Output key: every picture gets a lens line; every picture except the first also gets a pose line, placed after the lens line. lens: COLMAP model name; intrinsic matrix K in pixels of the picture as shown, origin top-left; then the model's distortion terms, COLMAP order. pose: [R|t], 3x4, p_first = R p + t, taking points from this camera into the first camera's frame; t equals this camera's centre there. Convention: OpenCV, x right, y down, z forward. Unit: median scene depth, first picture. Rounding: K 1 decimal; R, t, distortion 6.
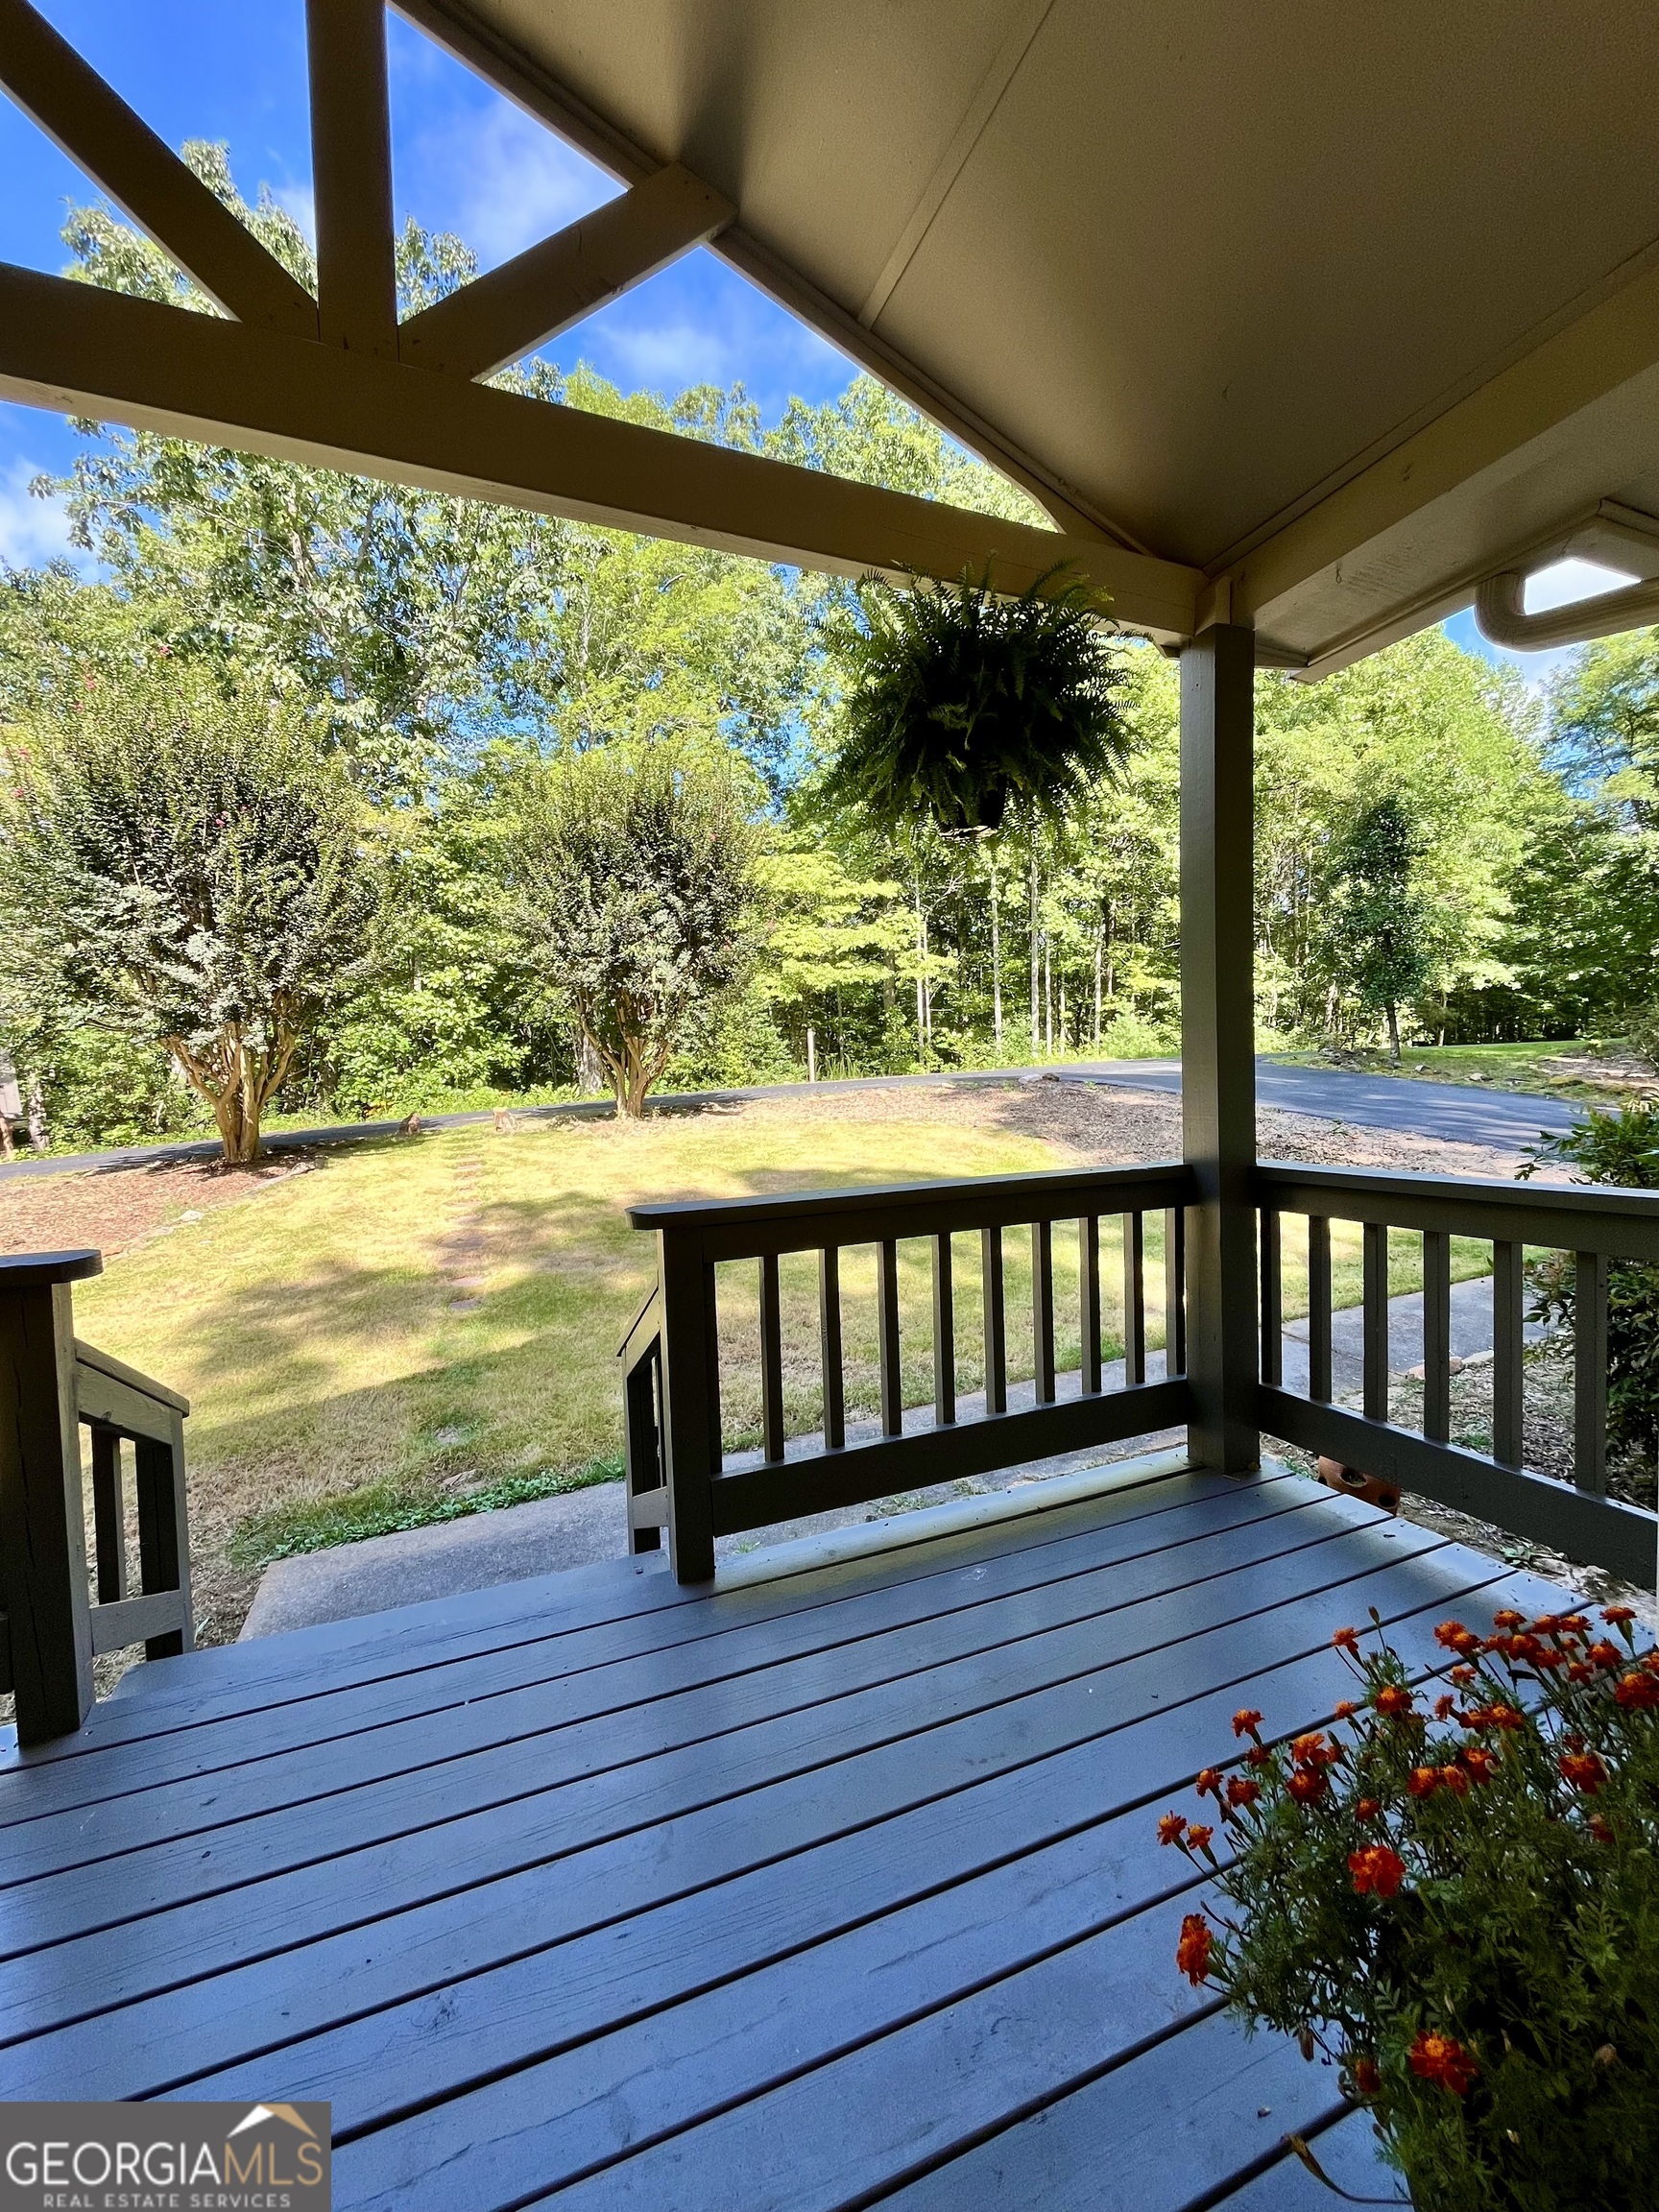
lens RADIAL K [[893.6, 0, 831.3], [0, 893.6, 1105.3], [0, 0, 1]] dist [-0.001233, -0.000958]
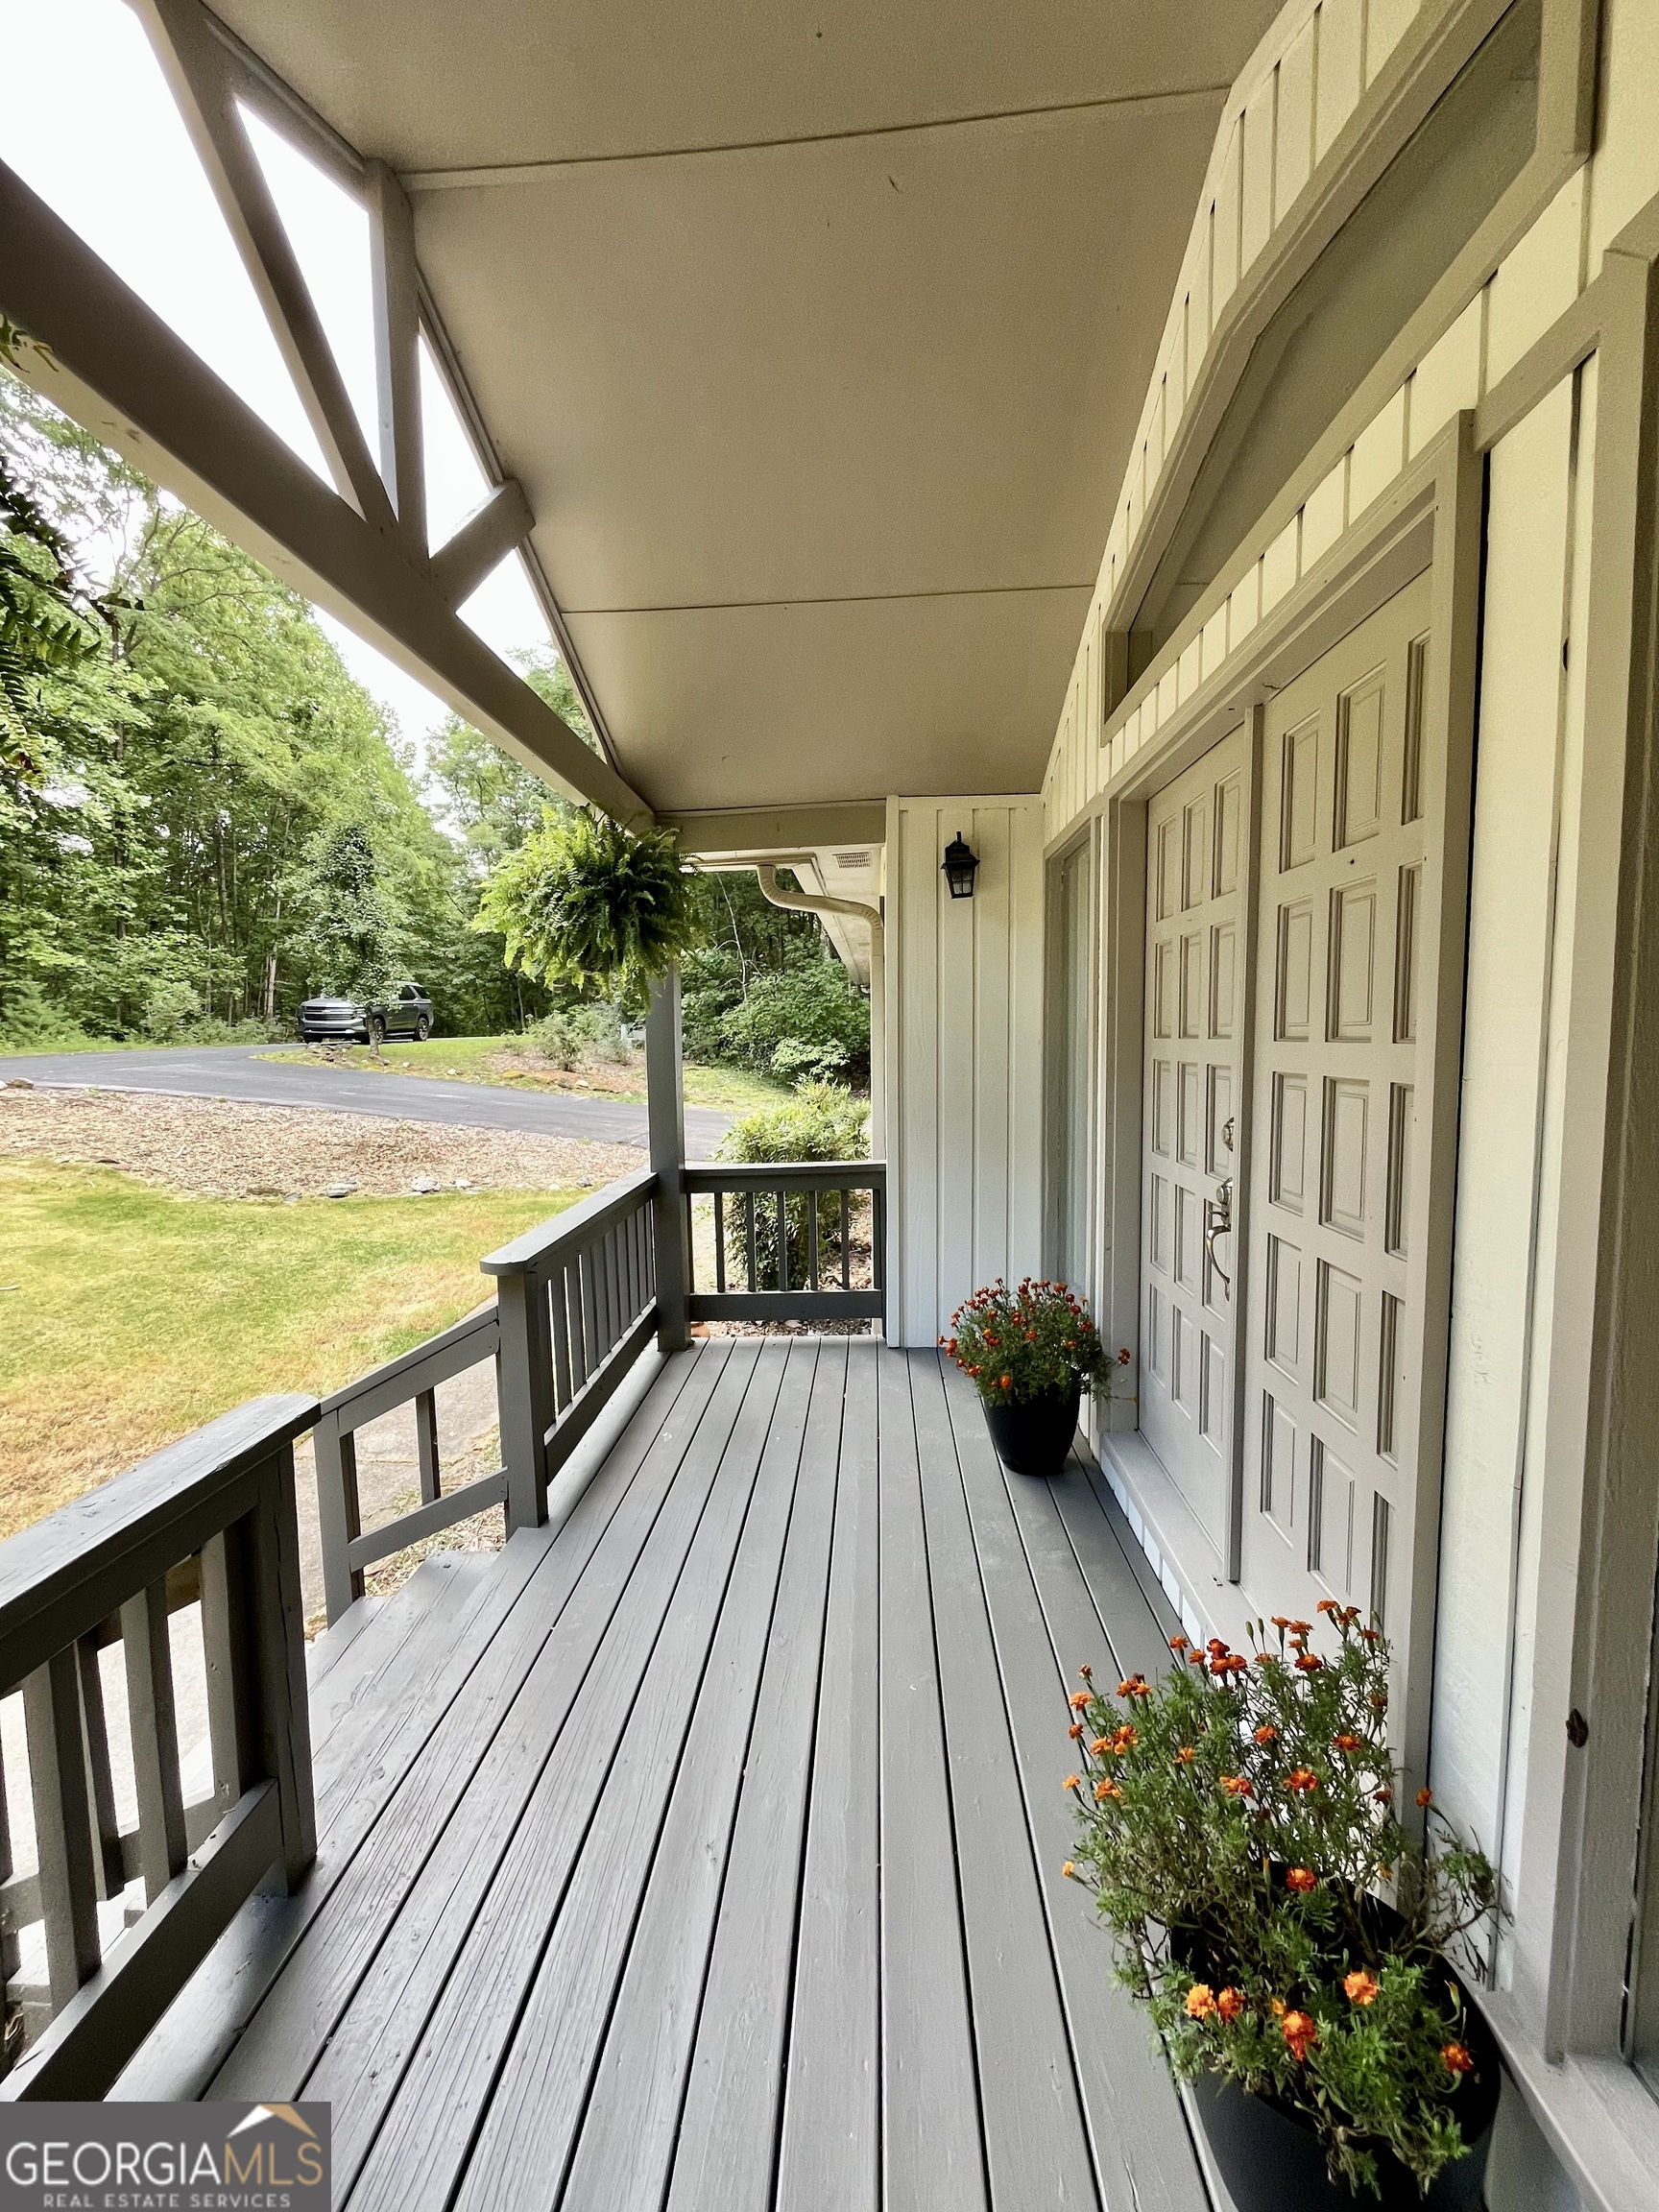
lens RADIAL K [[893.6, 0, 831.4], [0, 893.6, 1112.8], [0, 0, 1]] dist [-0.001233, -0.000958]
pose [[0.431826, -0.061712, 0.899843, -0.915063], [0.036302, 0.998037, 0.051025, -0.114527], [-0.901226, 0.010633, 0.433218, 0.000528]]
